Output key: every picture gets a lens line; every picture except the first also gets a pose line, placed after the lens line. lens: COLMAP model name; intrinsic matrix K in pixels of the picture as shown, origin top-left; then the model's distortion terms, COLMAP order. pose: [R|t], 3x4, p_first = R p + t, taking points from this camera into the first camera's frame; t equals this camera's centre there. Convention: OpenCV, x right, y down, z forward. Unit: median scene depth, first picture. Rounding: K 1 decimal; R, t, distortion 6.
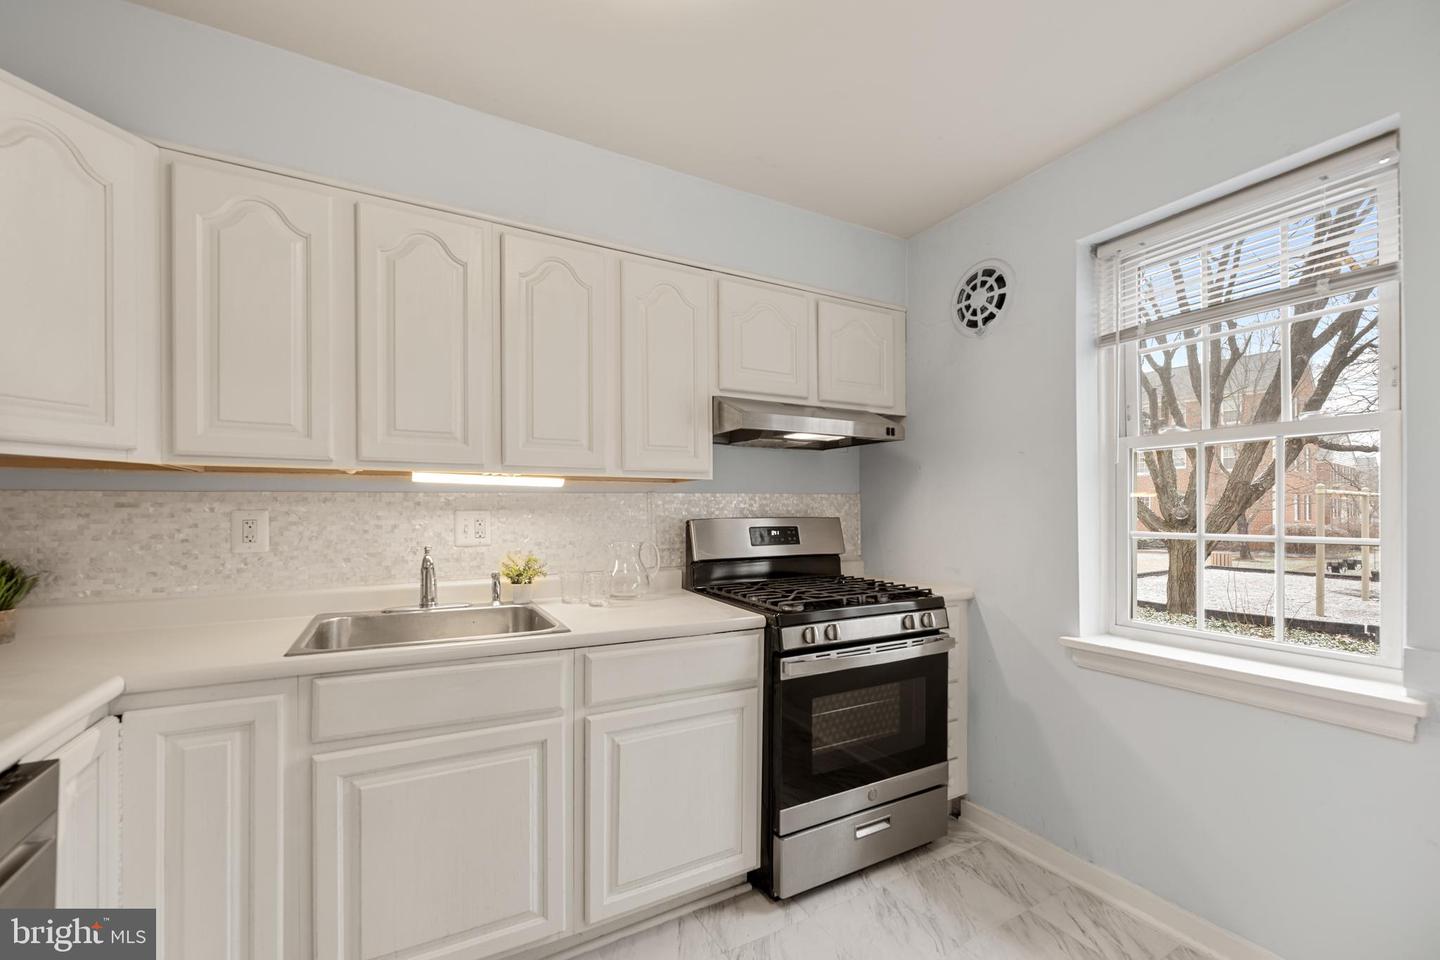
lens RADIAL K [[582.8, 0, 712.2], [0, 582.8, 505.9], [0, 0, 1]] dist [-0.000731, -0.000048]
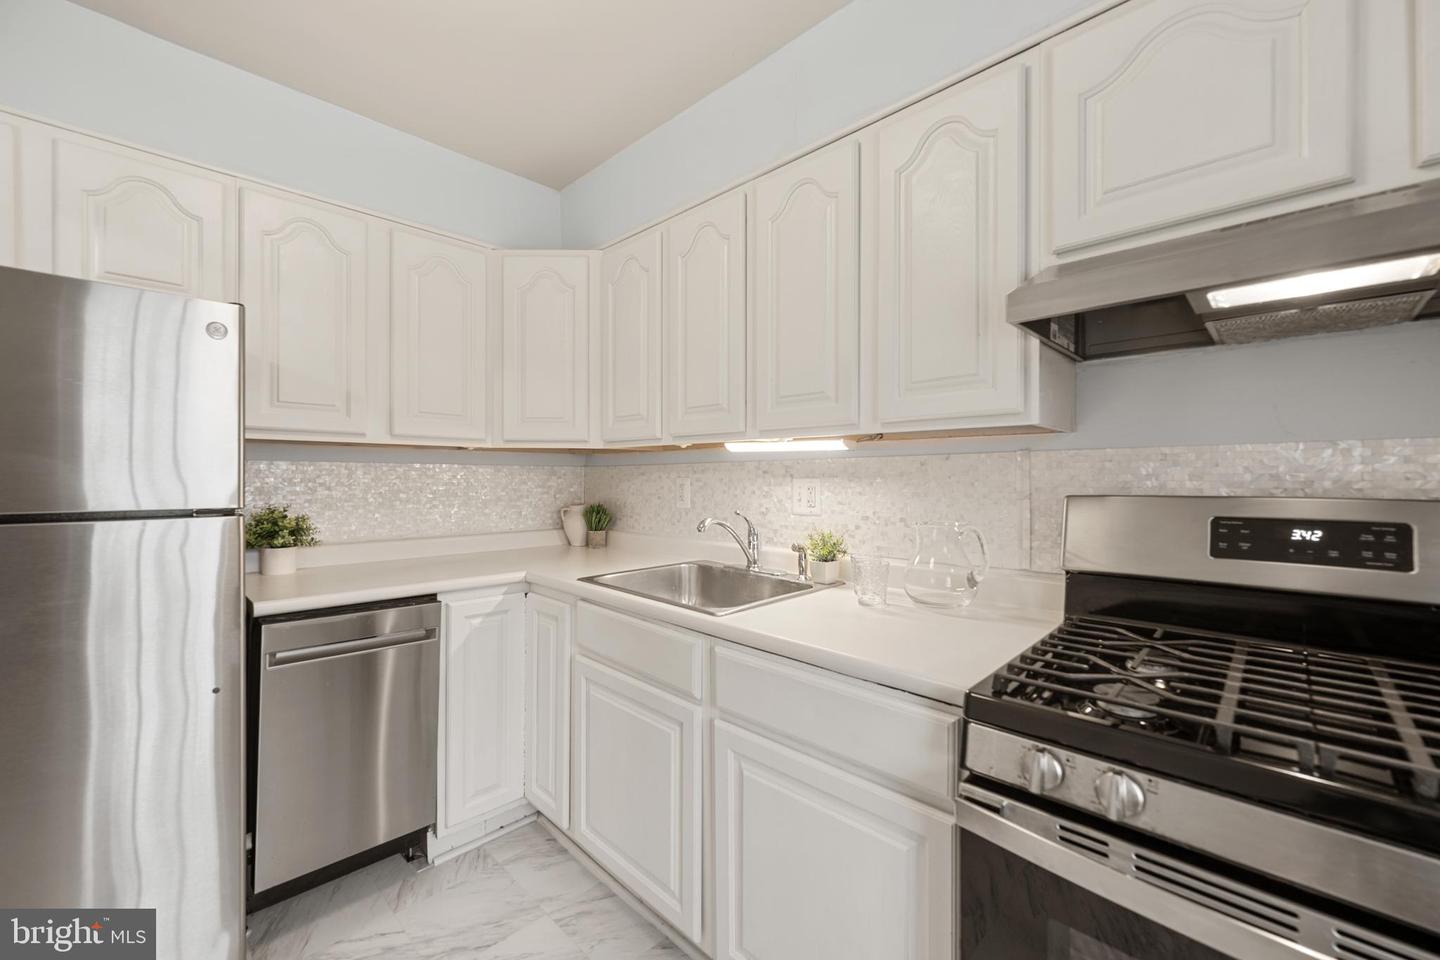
lens RADIAL K [[579.3, 0, 720.0], [0, 579.3, 480.0], [0, 0, 1]] dist [-0.000363, 0.000095]
pose [[0.282203, 0.007827, -0.959323, 0.525845], [0.007442, 0.999919, 0.010347, 0.000050], [0.959326, -0.010059, 0.282122, 0.667648]]
